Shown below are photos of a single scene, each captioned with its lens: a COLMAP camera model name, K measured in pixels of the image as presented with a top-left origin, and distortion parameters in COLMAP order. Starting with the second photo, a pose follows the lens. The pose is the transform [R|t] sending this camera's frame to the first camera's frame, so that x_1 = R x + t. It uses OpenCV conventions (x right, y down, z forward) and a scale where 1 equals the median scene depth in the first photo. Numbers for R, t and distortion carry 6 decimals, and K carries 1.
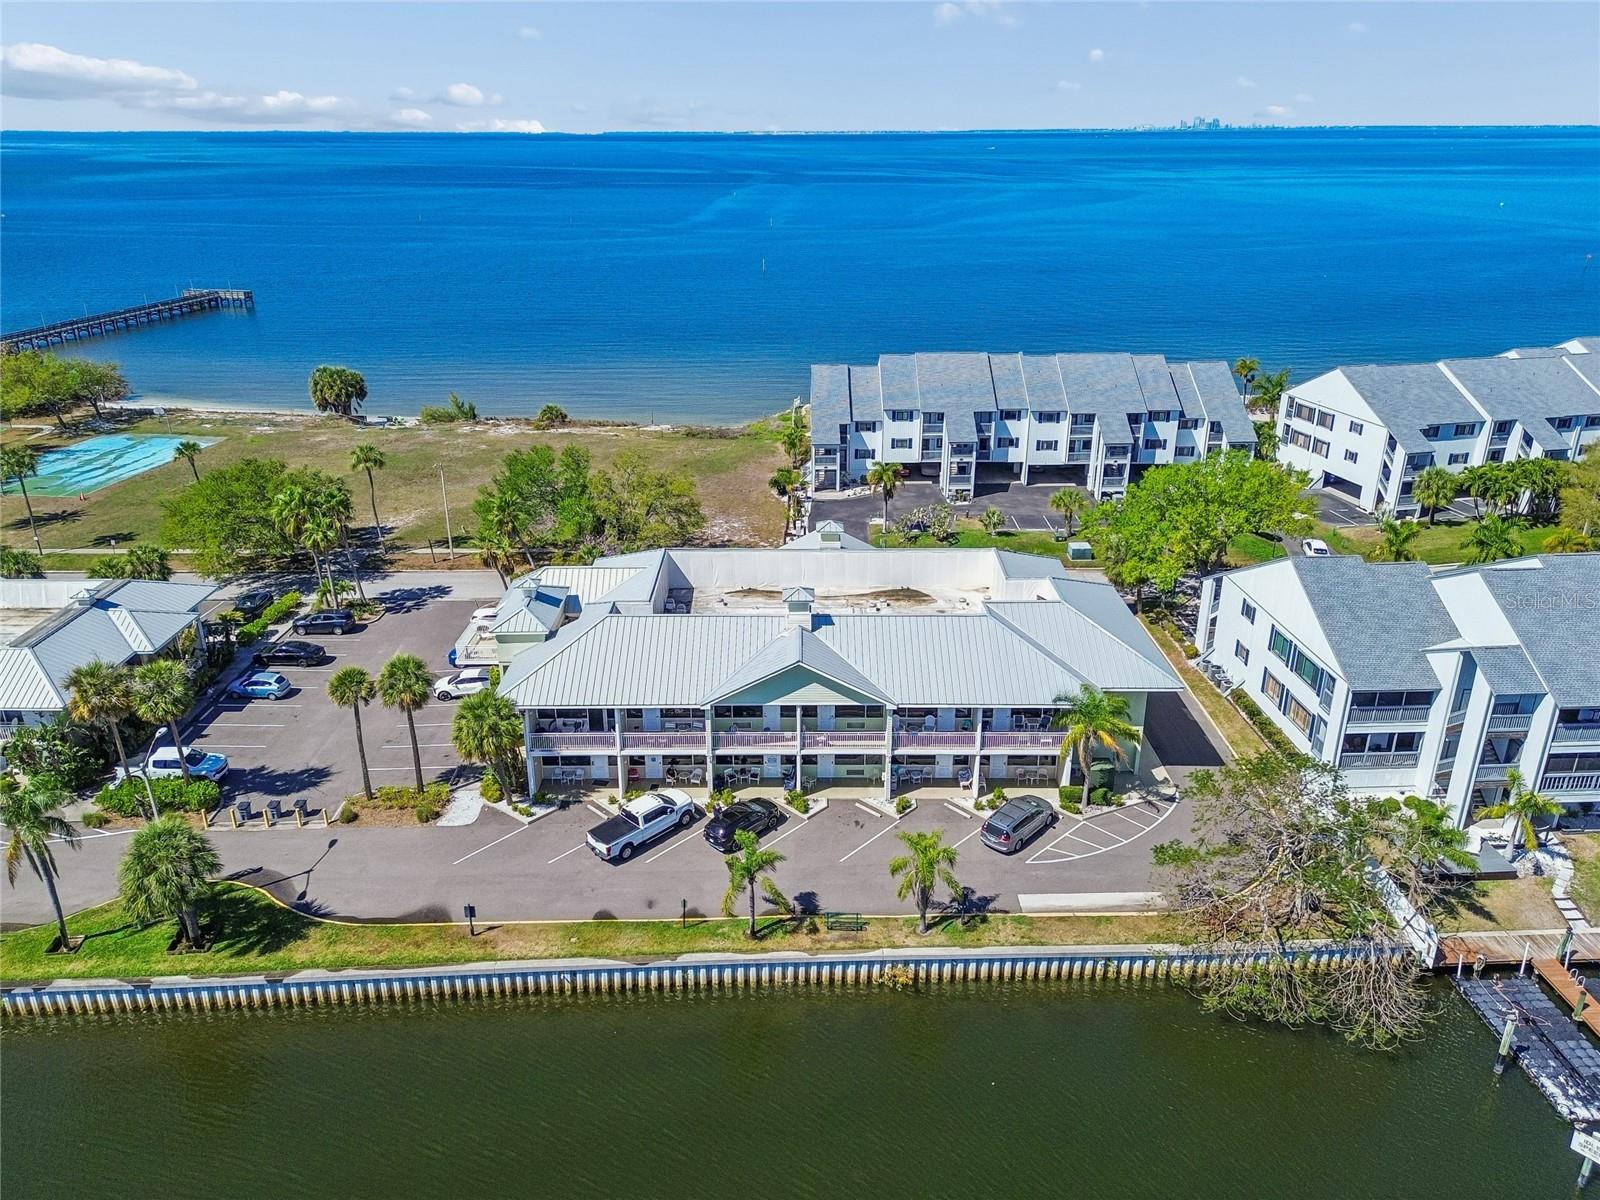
lens RADIAL K [[1173.5, 0, 797.7], [0, 1173.5, 596.1], [0, 0, 1]] dist [0.067914, -0.062778]
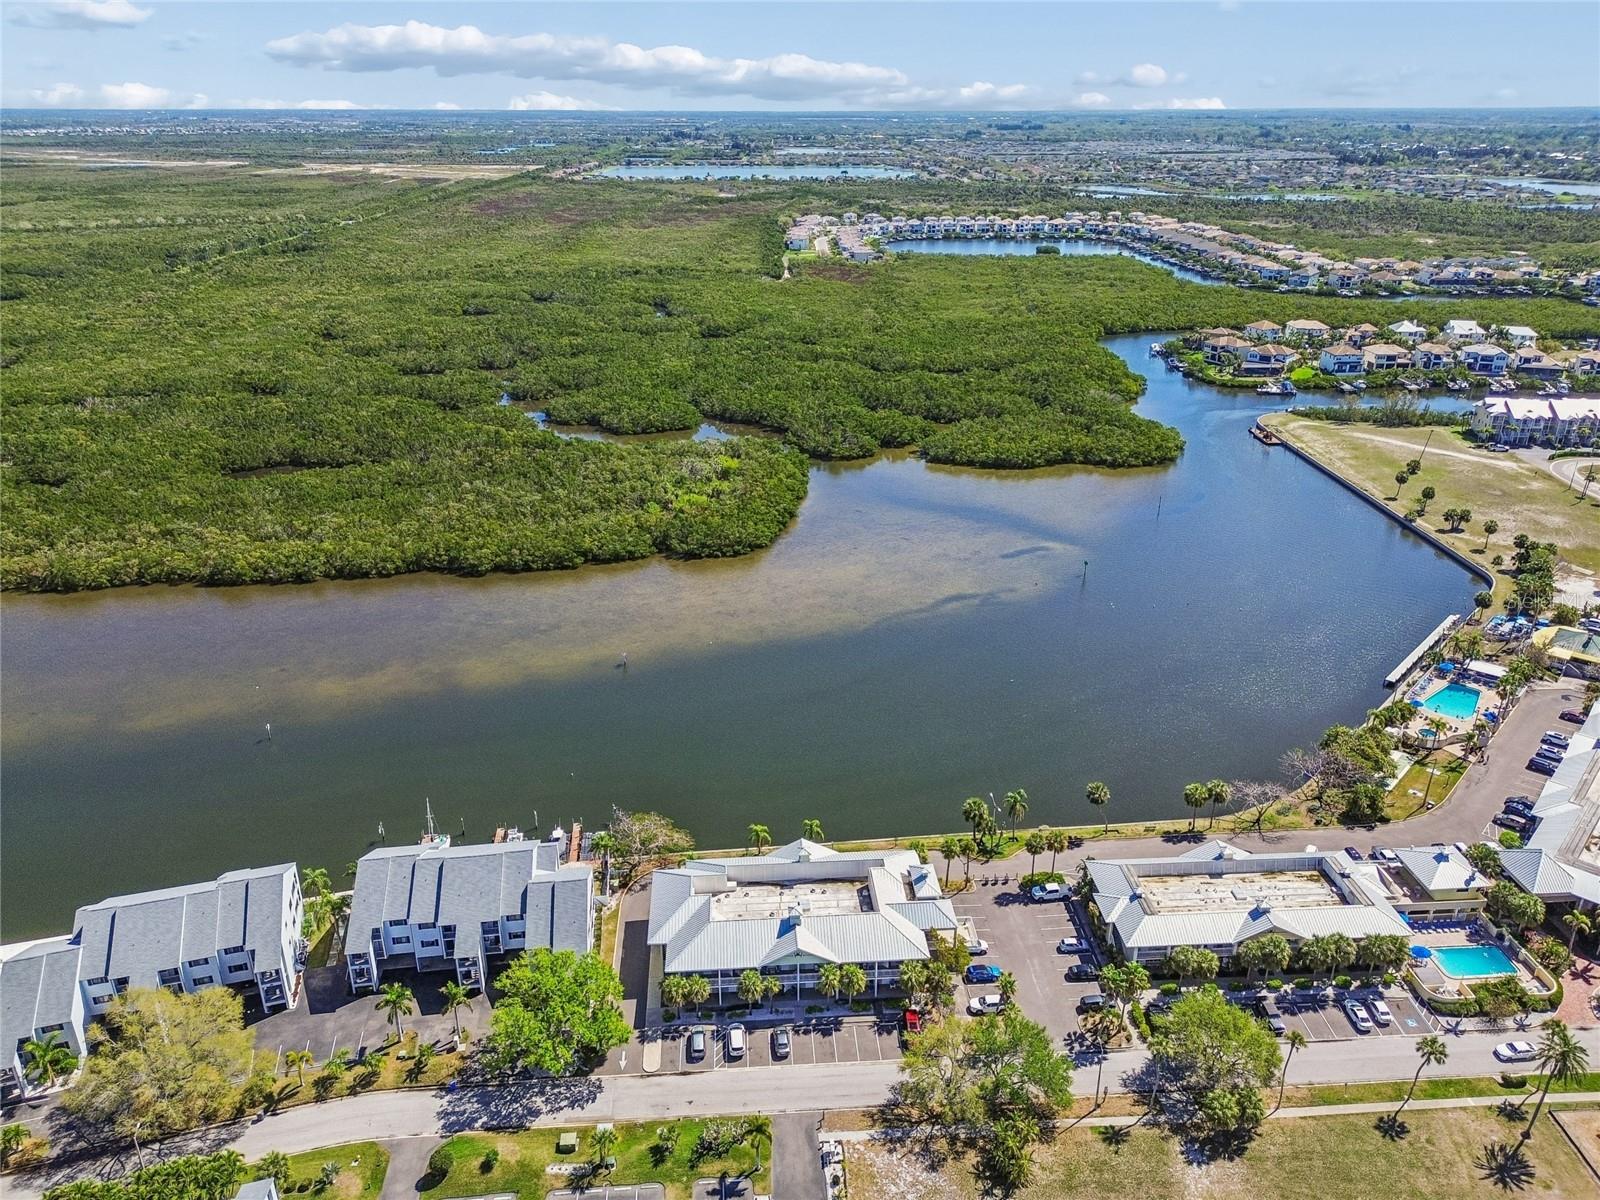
lens RADIAL K [[1140.7, 0, 802.5], [0, 1140.7, 612.5], [0, 0, 1]] dist [0.077124, -0.077355]
pose [[-0.997594, 0.031093, -0.061962, 0.078210], [-0.022108, 0.704429, 0.709430, -1.170705], [0.065706, 0.709093, -0.702046, 1.328447]]
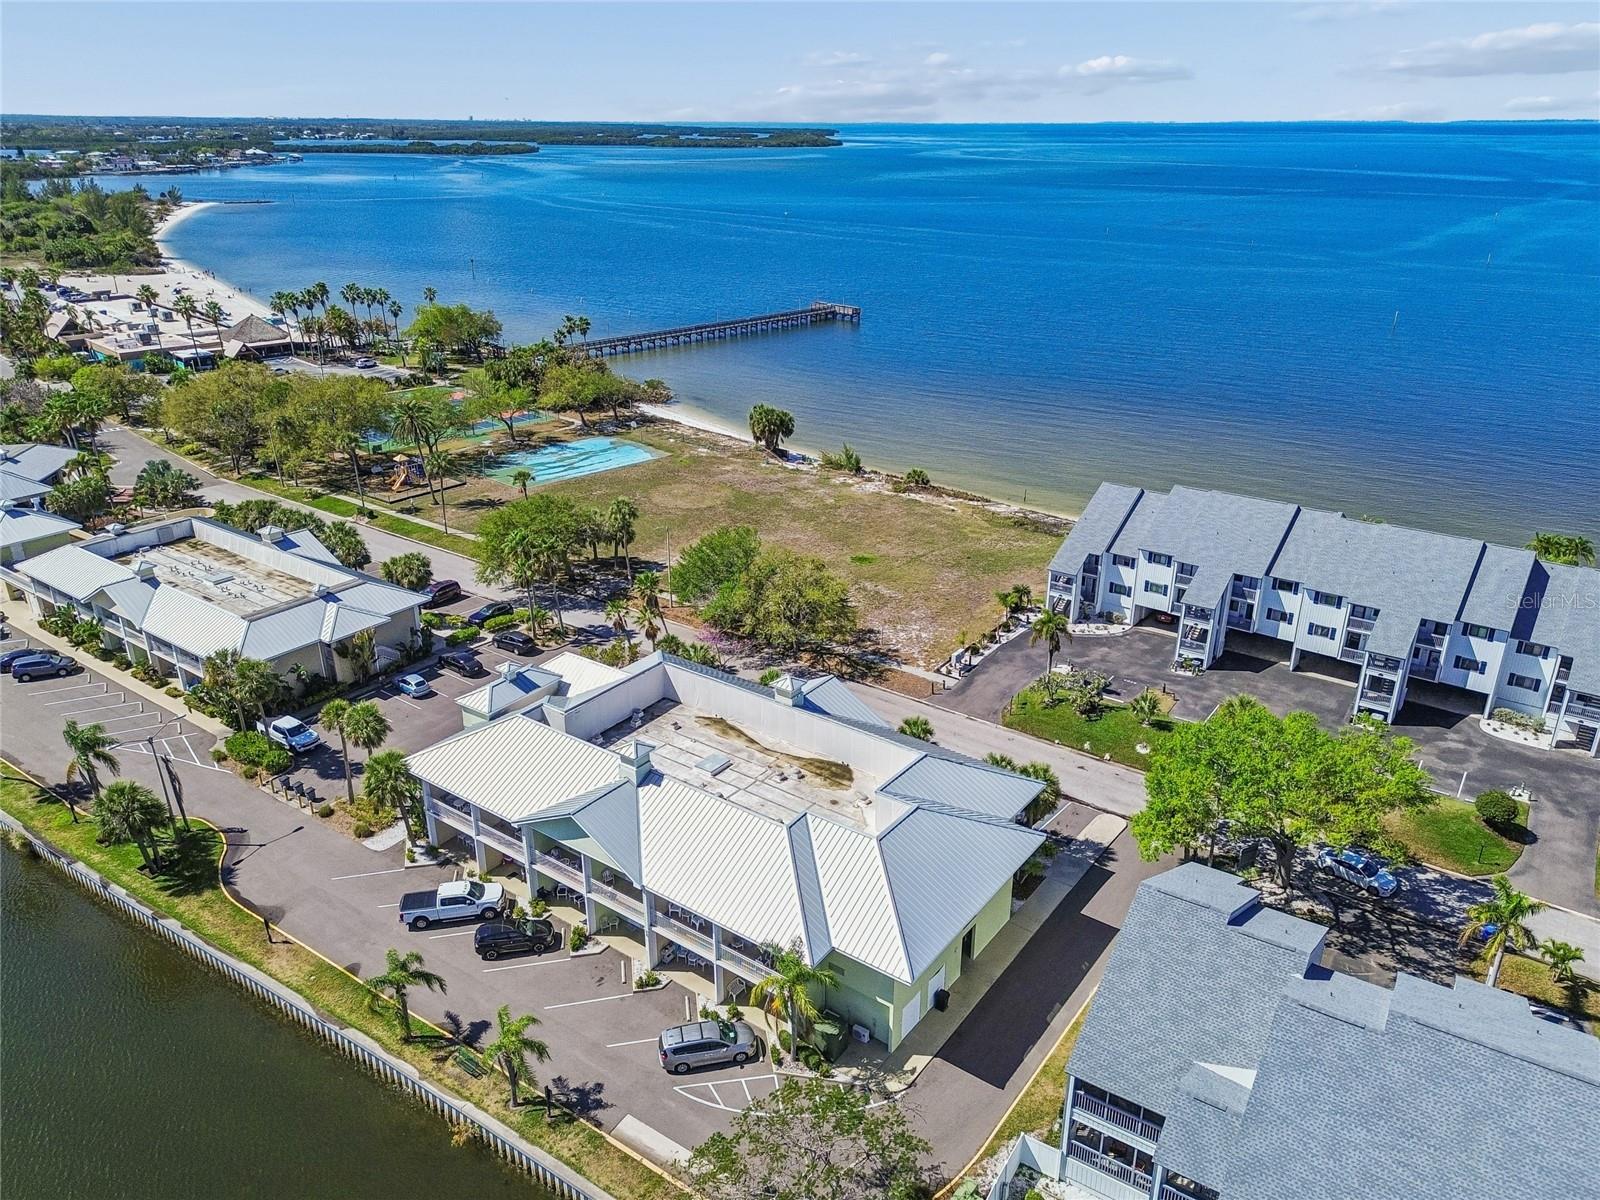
lens RADIAL K [[1140.7, 0, 802.5], [0, 1140.7, 612.5], [0, 0, 1]] dist [0.077124, -0.077355]
pose [[0.806211, 0.237553, -0.541842, 0.370649], [-0.221263, 0.970453, 0.096246, -0.144515], [0.548696, 0.042295, 0.834952, 0.125487]]
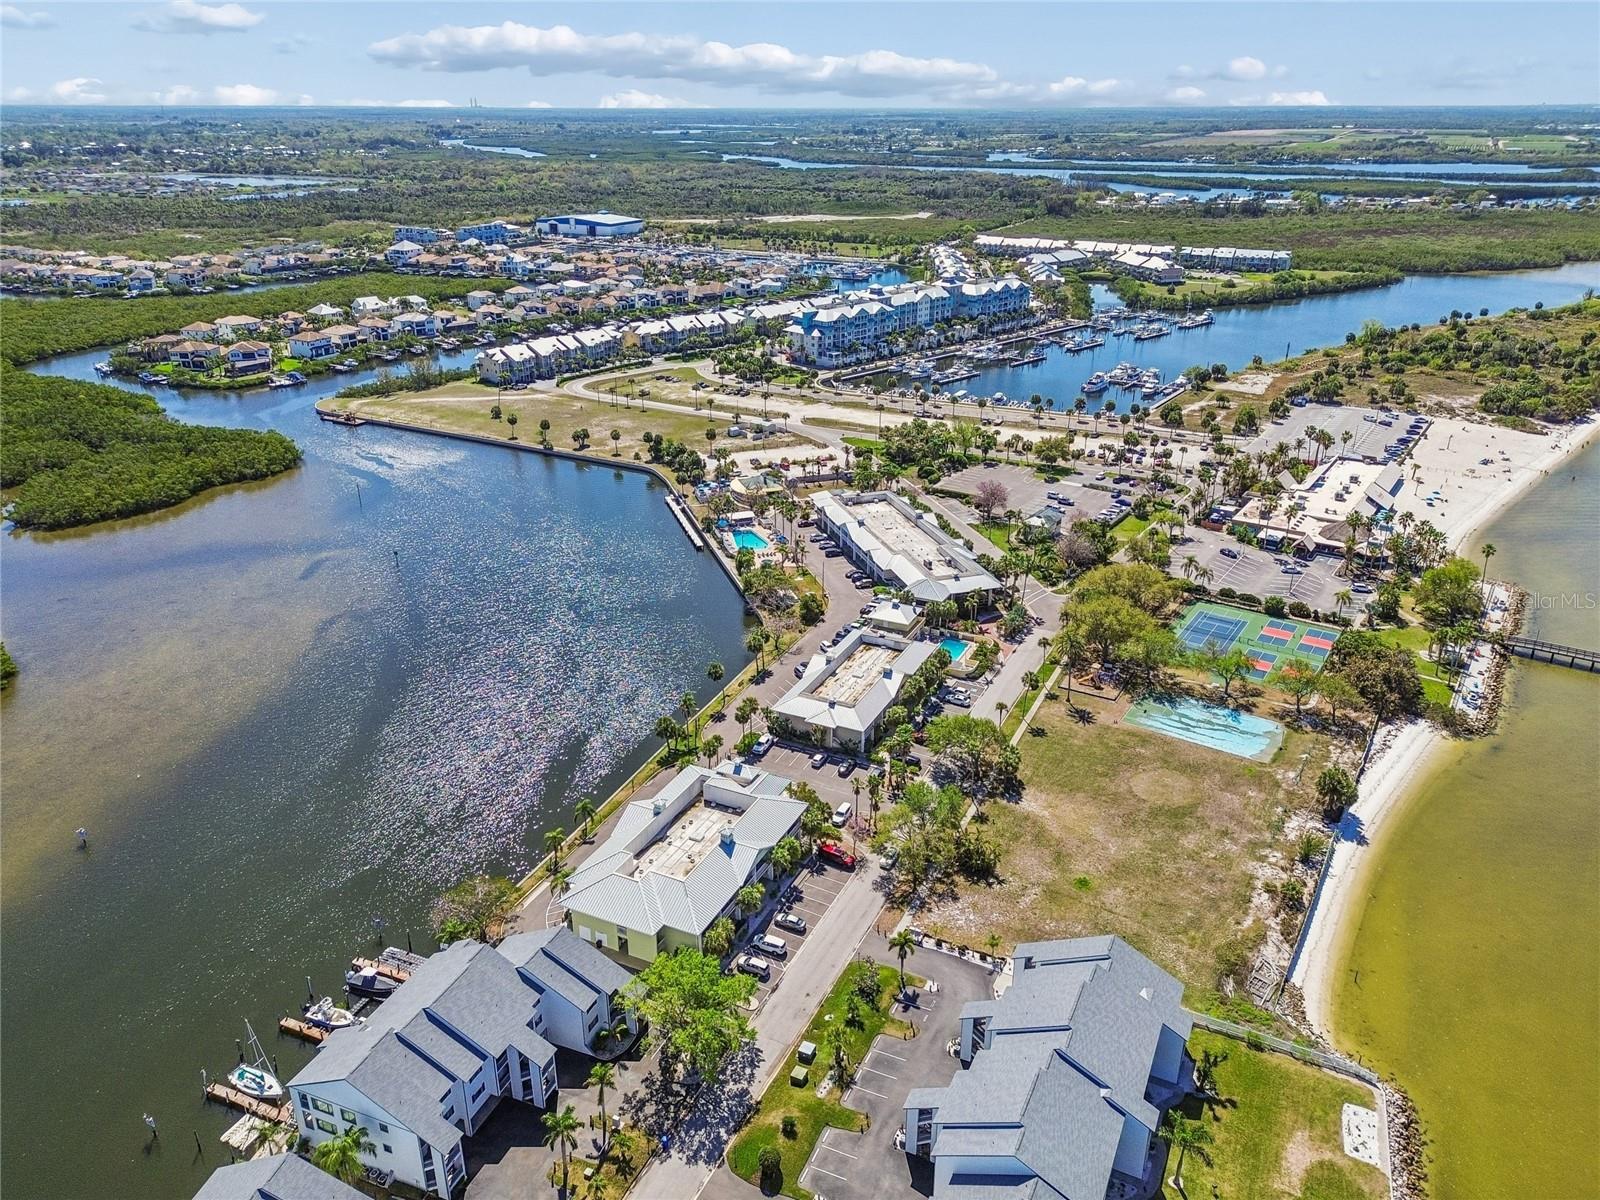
lens RADIAL K [[1140.7, 0, 802.5], [0, 1140.7, 612.5], [0, 0, 1]] dist [0.077124, -0.077355]
pose [[-0.436311, 0.368916, -0.820691, 1.028804], [-0.325563, 0.785566, 0.526208, -1.017871], [0.838833, 0.496777, -0.222646, 0.930210]]
